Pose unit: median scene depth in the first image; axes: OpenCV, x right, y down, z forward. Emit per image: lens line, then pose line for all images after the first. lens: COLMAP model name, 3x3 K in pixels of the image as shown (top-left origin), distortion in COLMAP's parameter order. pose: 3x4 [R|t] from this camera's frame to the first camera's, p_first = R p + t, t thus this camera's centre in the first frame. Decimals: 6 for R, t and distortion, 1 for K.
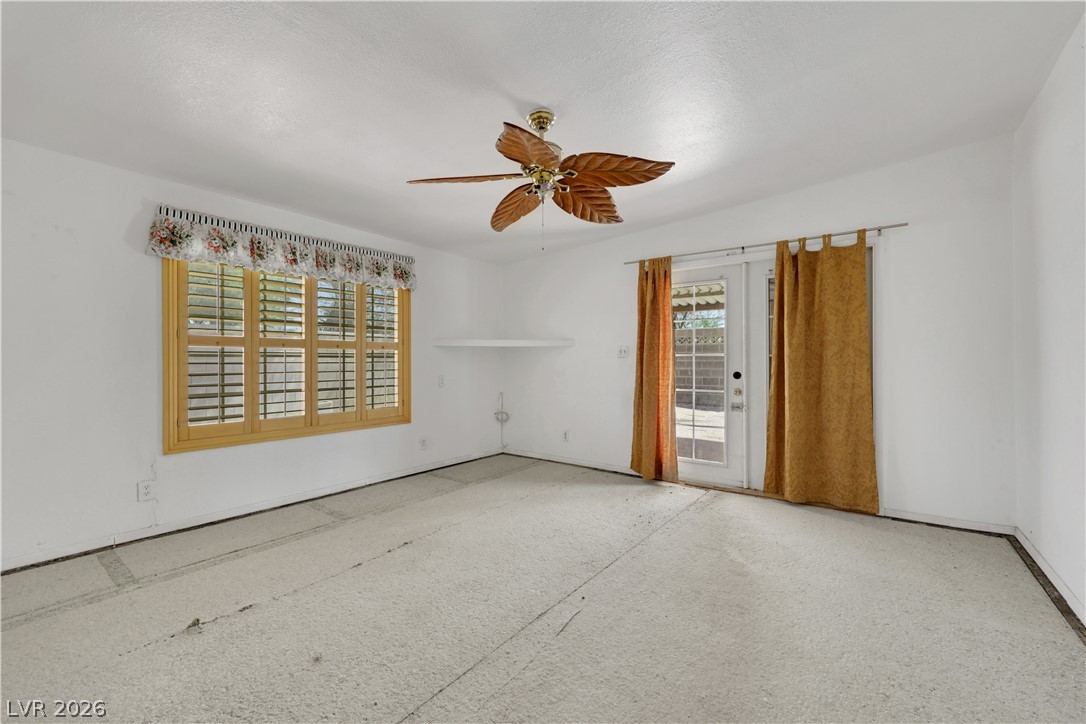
lens RADIAL K [[440.7, 0, 541.8], [0, 440.7, 360.3], [0, 0, 1]] dist [-0.000423, -0.000162]
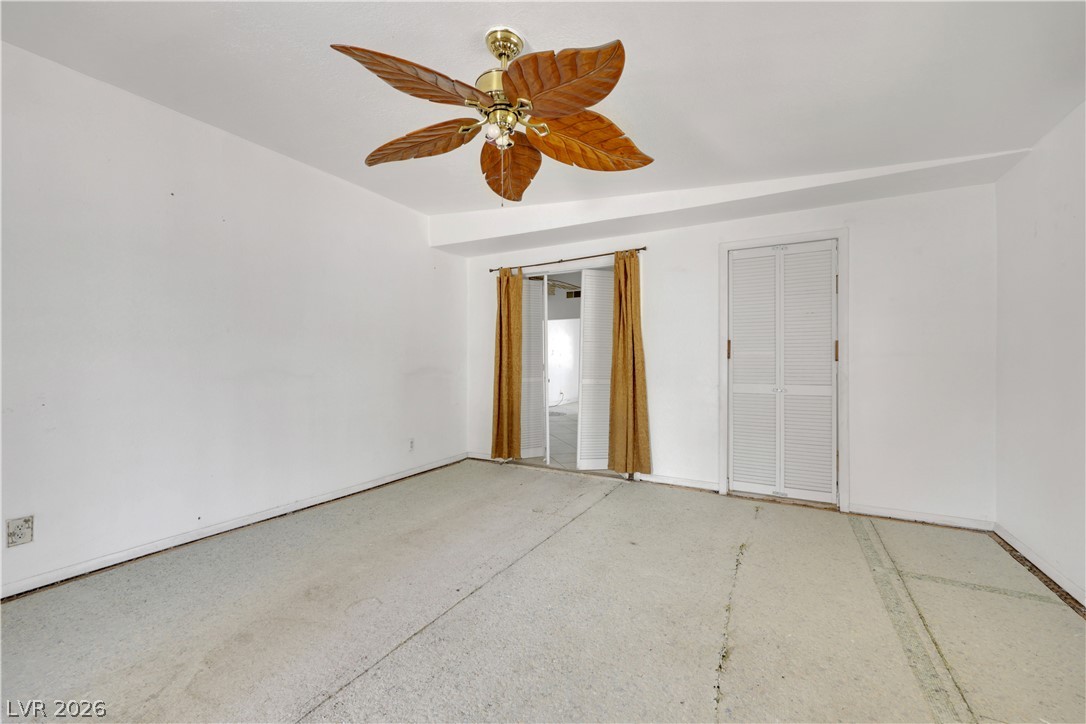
lens RADIAL K [[440.7, 0, 541.8], [0, 440.7, 360.3], [0, 0, 1]] dist [-0.000423, -0.000162]
pose [[-0.988505, -0.000458, -0.151188, 0.049618], [0.000011, 0.999995, -0.003100, 0.005749], [0.151188, -0.003066, -0.988500, 1.811505]]
